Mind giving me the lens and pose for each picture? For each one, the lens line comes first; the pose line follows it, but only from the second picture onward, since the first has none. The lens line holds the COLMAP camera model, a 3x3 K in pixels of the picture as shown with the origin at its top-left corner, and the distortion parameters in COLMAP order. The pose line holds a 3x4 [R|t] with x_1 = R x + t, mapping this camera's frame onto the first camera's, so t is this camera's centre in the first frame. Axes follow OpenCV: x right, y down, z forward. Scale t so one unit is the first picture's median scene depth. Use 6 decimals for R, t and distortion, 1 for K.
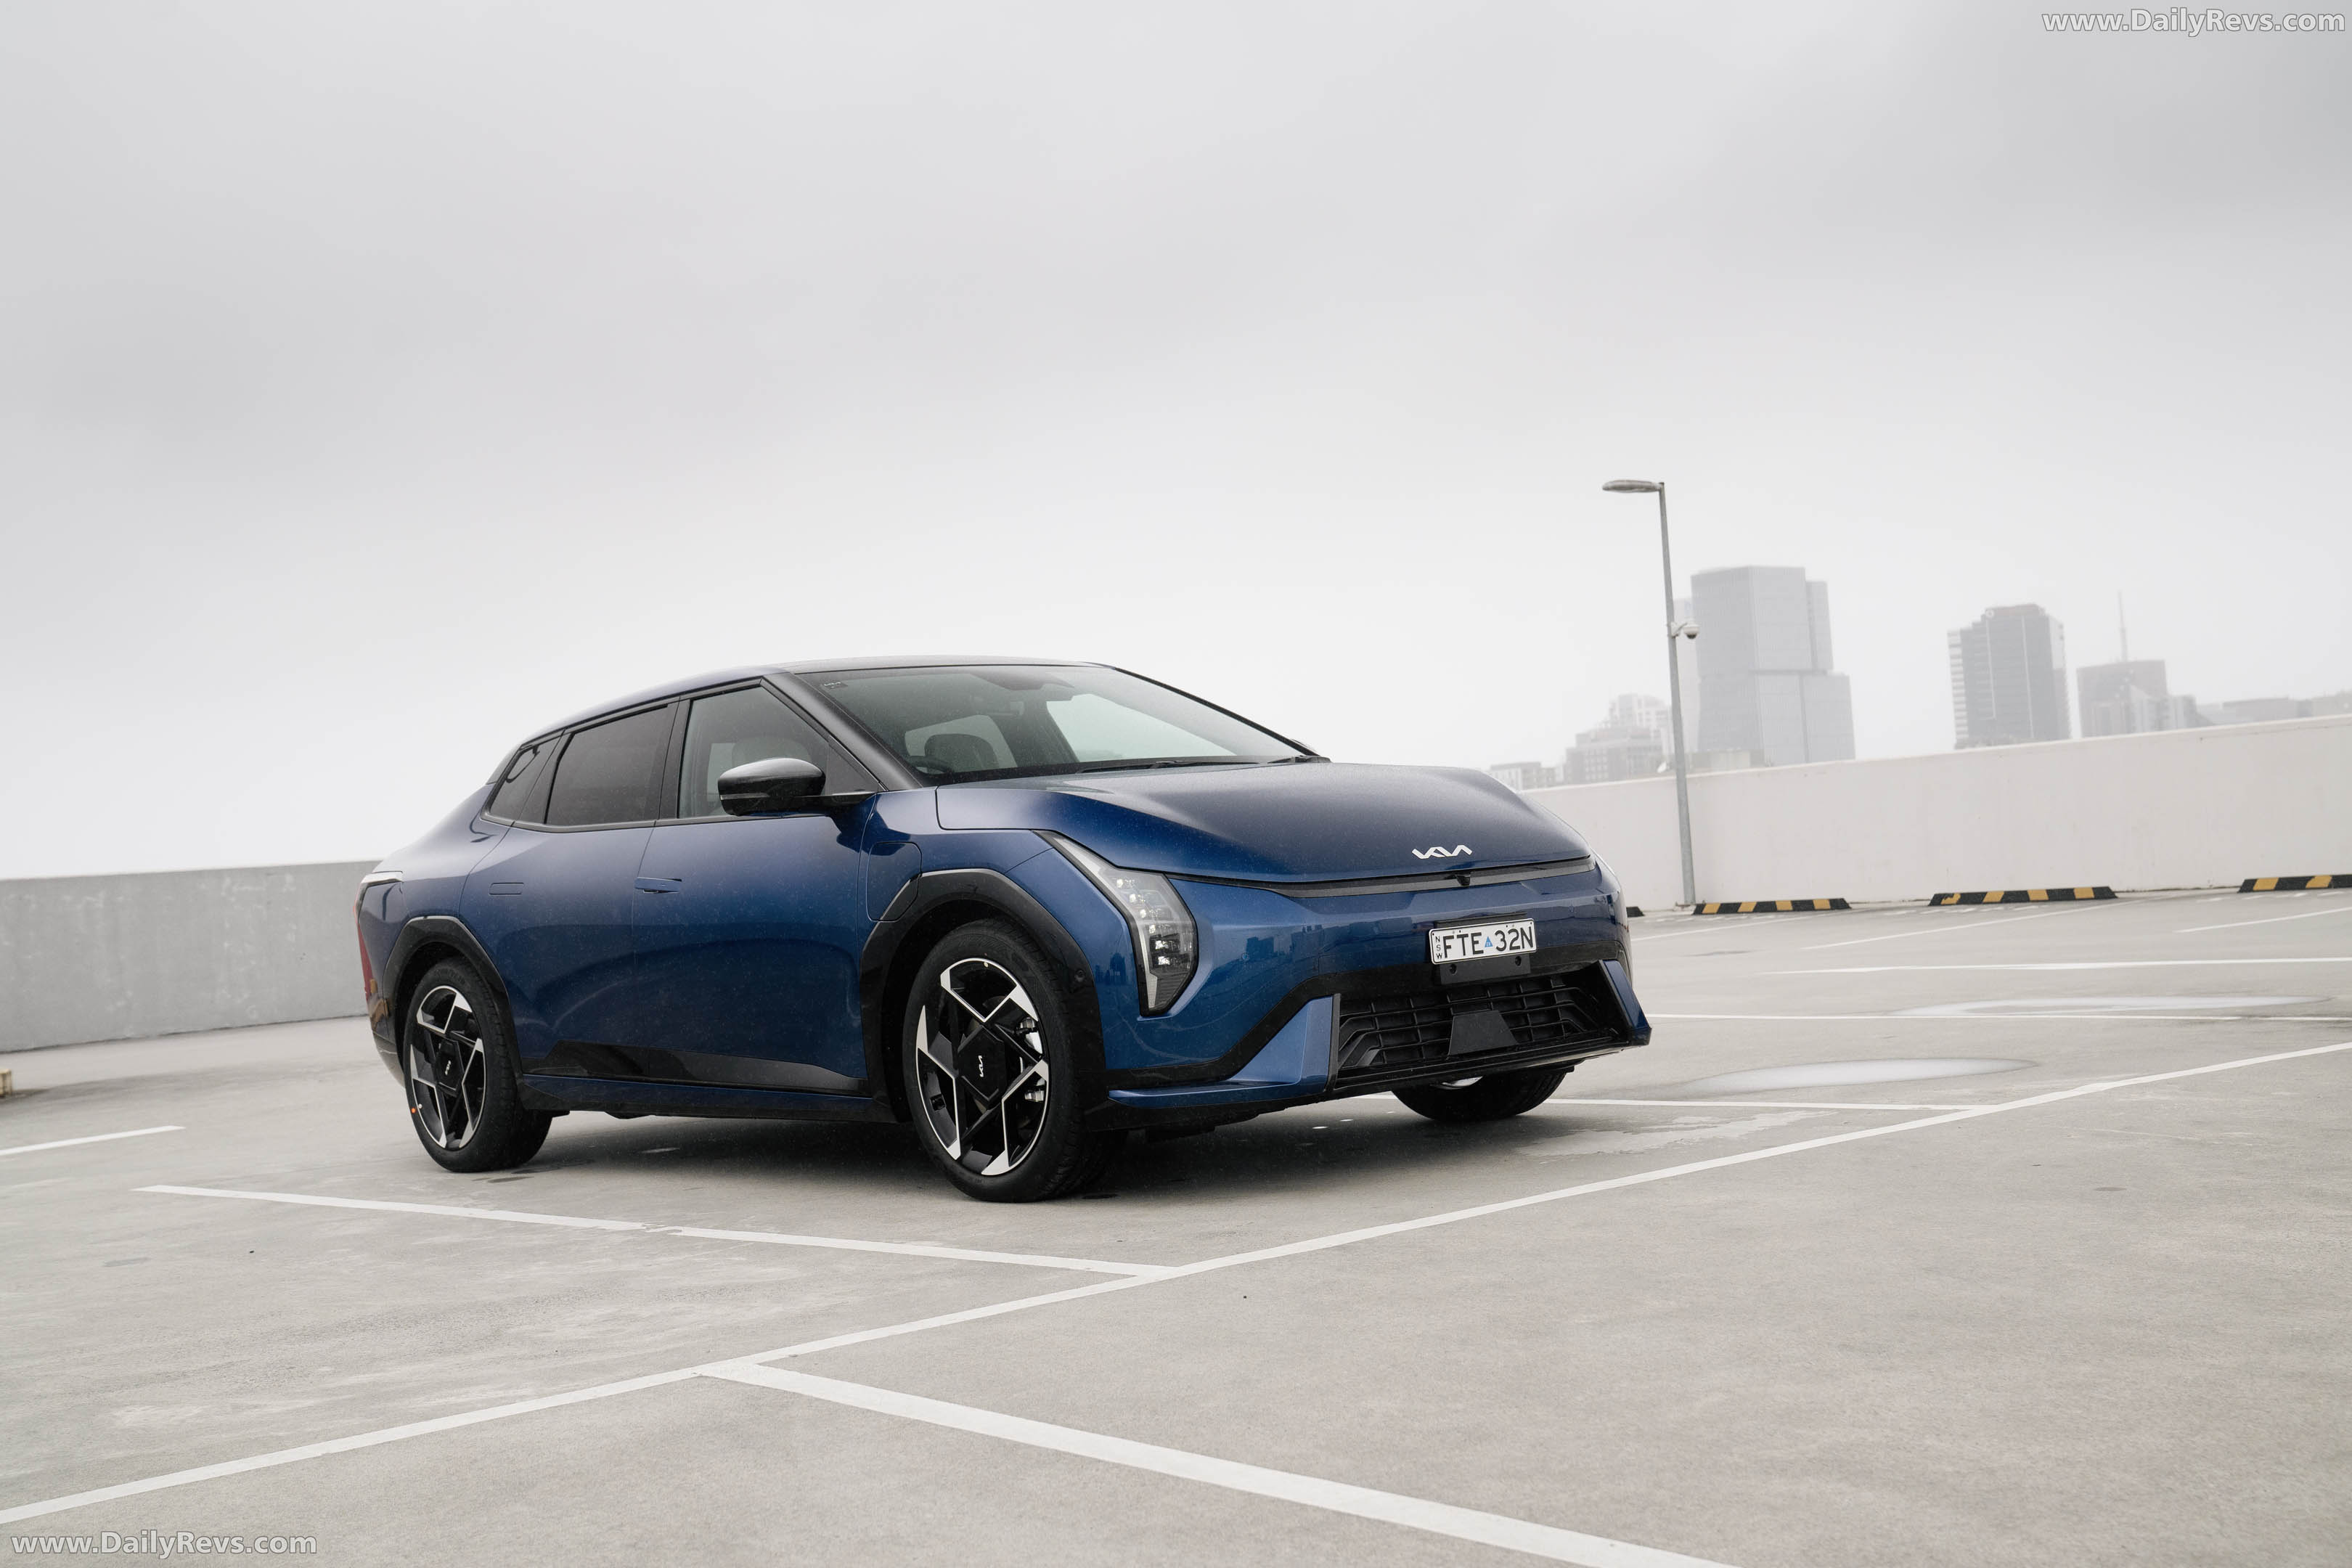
lens RADIAL K [[2833.1, 0, 1176.0], [0, 2833.1, 784.0], [0, 0, 1]] dist [0.020714, 0.038943]
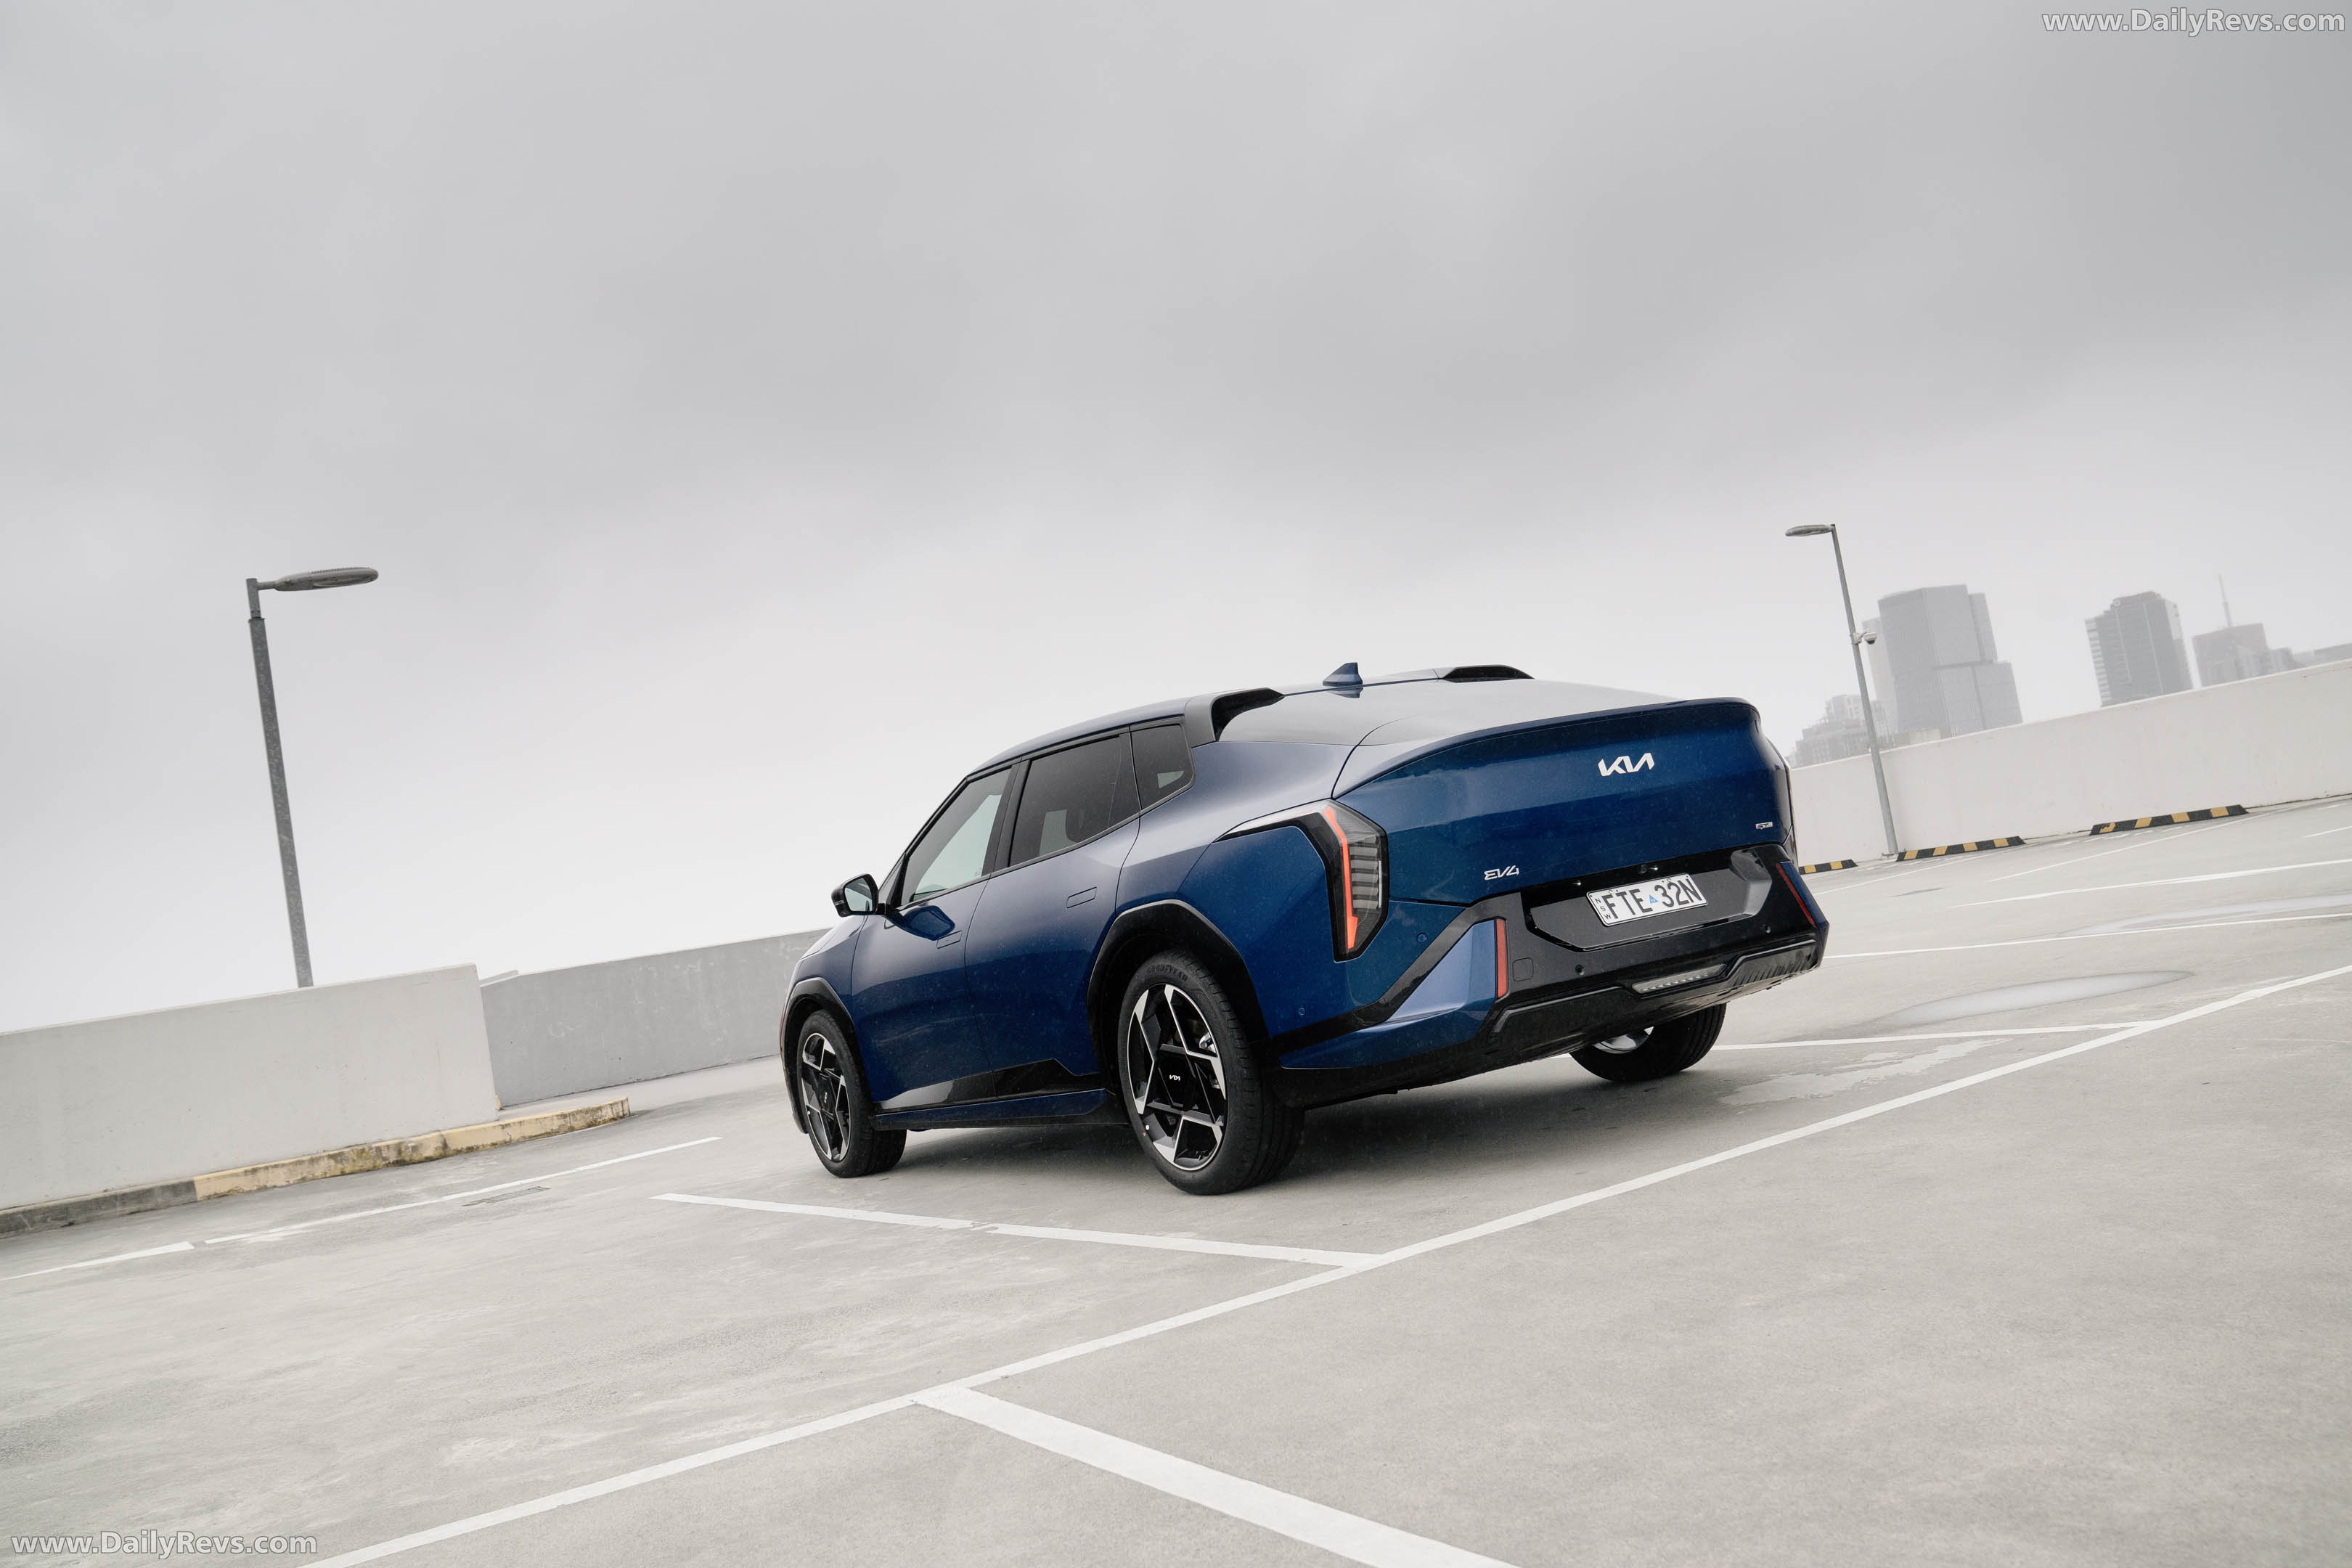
lens RADIAL K [[1978.7, 0, 1176.0], [0, 1978.7, 784.0], [0, 0, 1]] dist [-0.096592, 0.112242]
pose [[0.978257, -0.106790, -0.177789, 0.058184], [0.103887, 0.994260, -0.025588, 0.002038], [0.179501, 0.006561, 0.983736, 0.186687]]
